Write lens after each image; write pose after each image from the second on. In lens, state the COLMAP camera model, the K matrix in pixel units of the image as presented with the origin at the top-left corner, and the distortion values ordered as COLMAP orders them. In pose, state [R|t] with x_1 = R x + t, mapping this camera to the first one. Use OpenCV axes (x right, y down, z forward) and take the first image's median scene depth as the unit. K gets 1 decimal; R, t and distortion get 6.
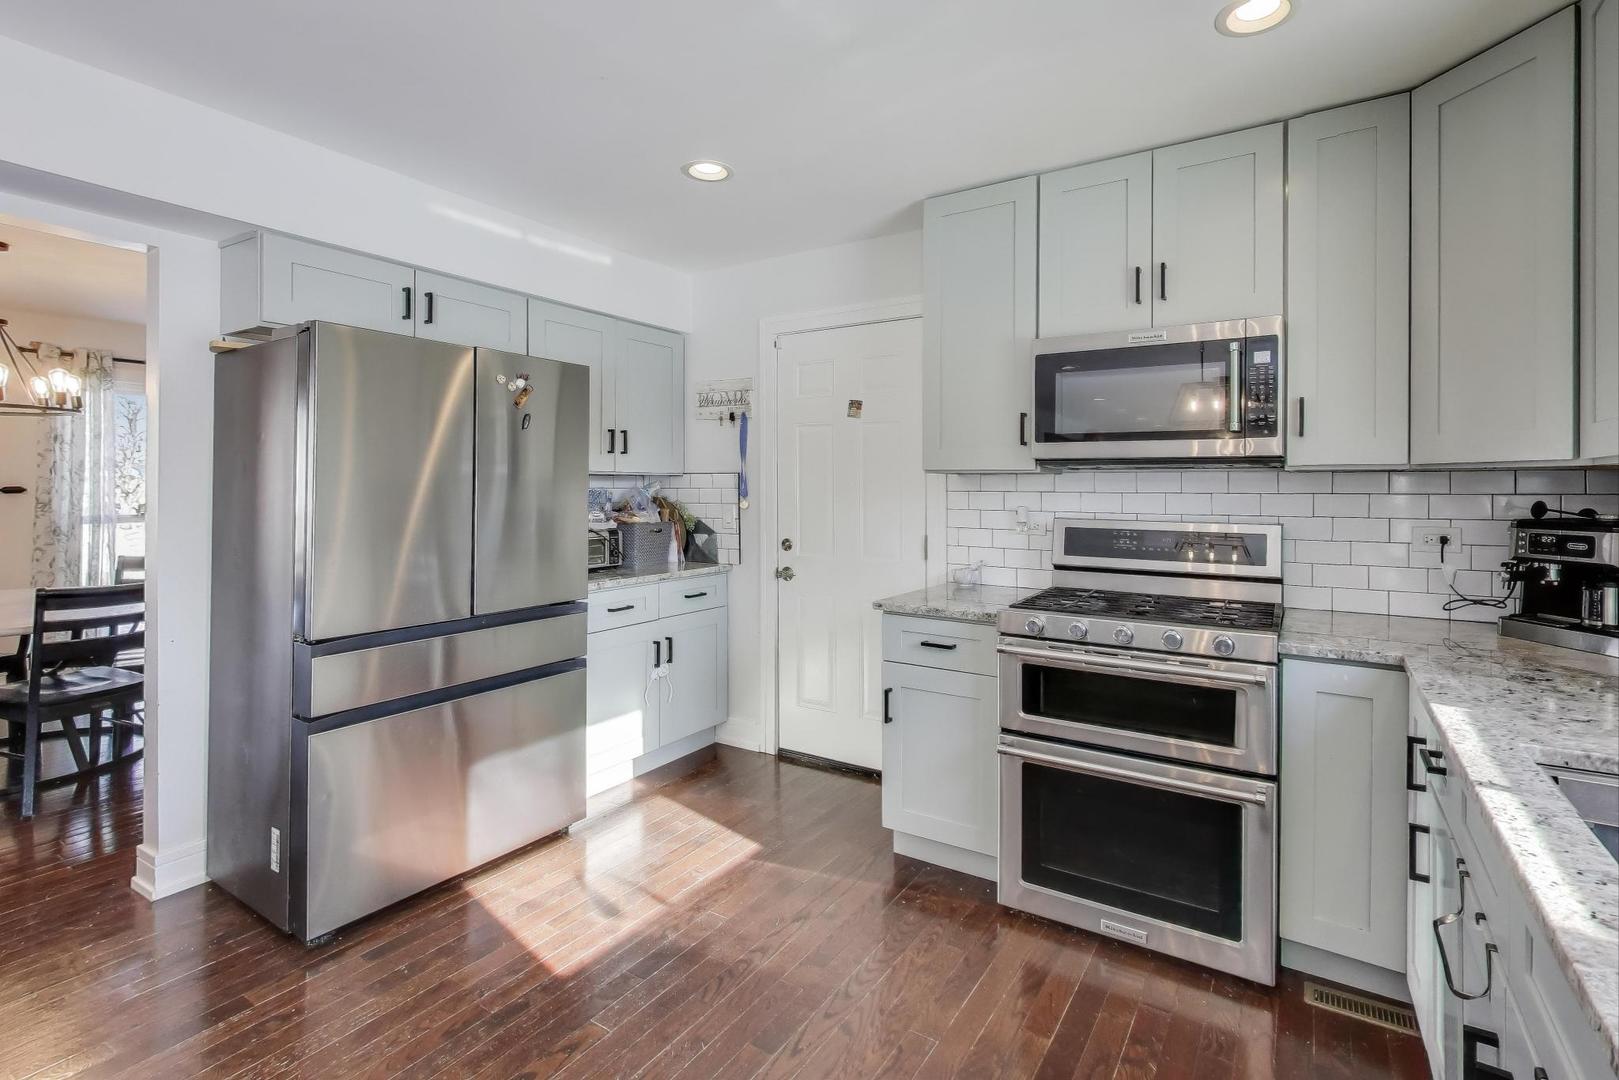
lens RADIAL K [[738.9, 0, 866.4], [0, 738.9, 484.1], [0, 0, 1]] dist [-0.003108, -0.000453]
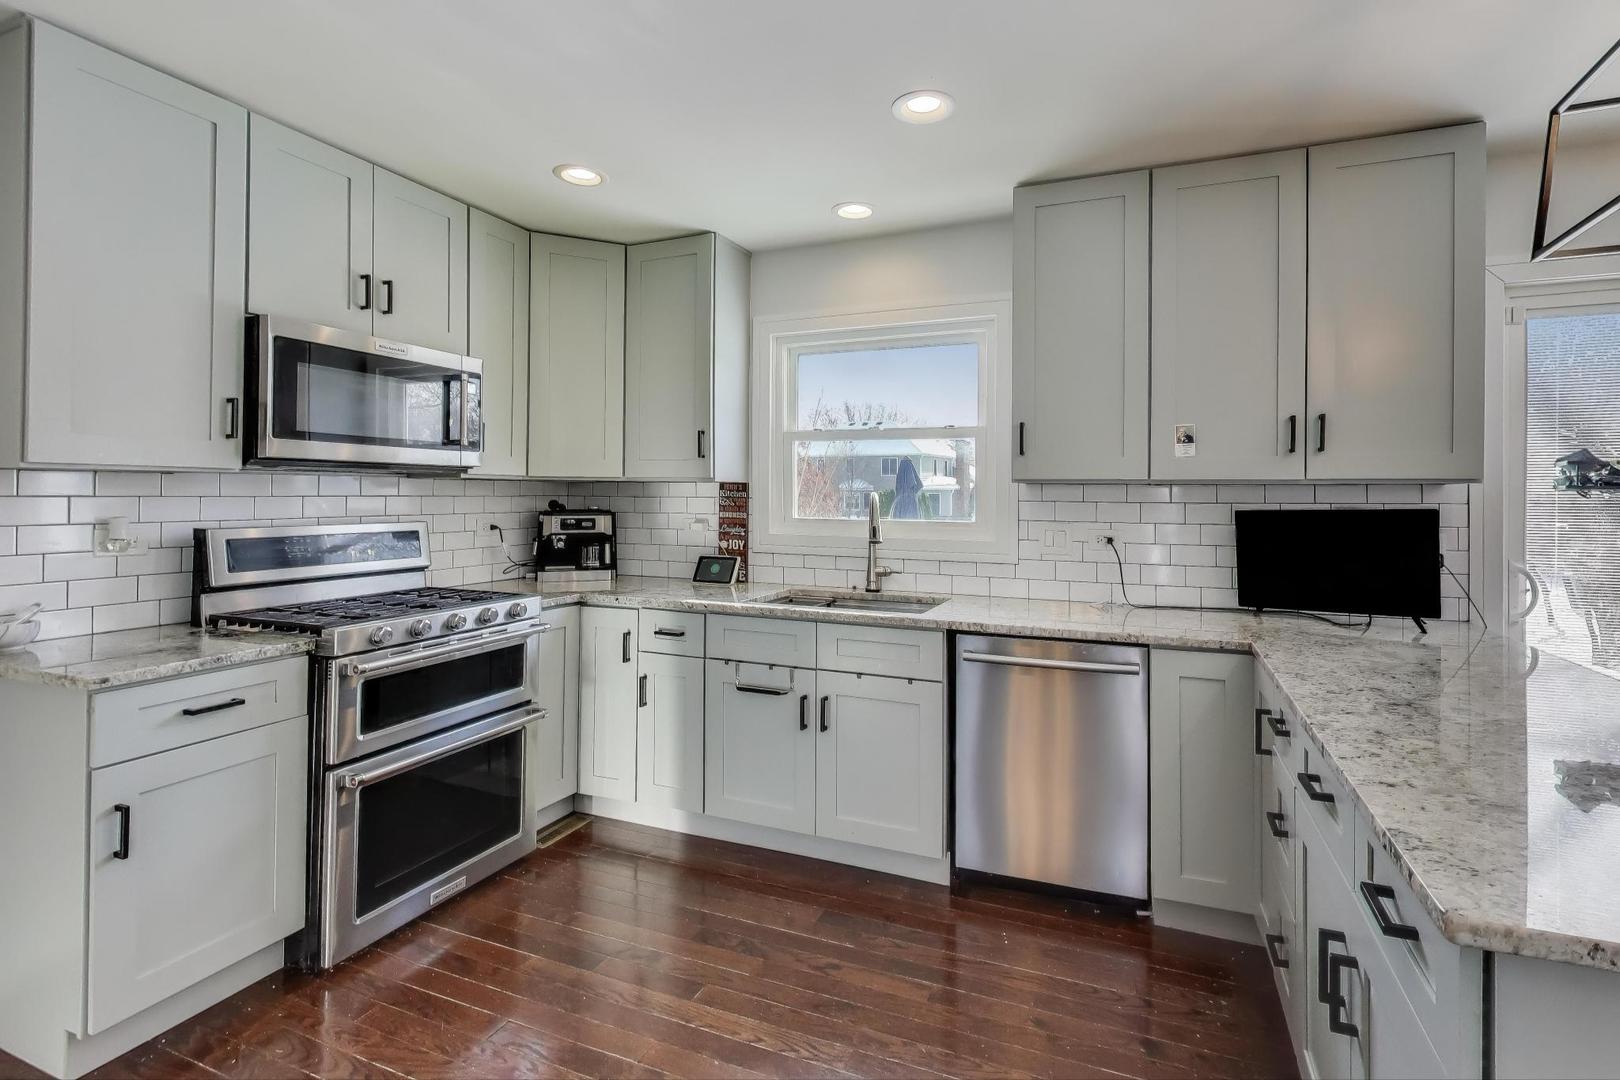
lens RADIAL K [[739.3, 0, 863.5], [0, 739.3, 489.6], [0, 0, 1]] dist [-0.003108, -0.000453]
pose [[-0.187457, 0.001921, 0.982271, -0.829066], [-0.011918, 0.999920, -0.004230, -0.001528], [-0.982200, -0.012499, -0.187420, 0.567929]]
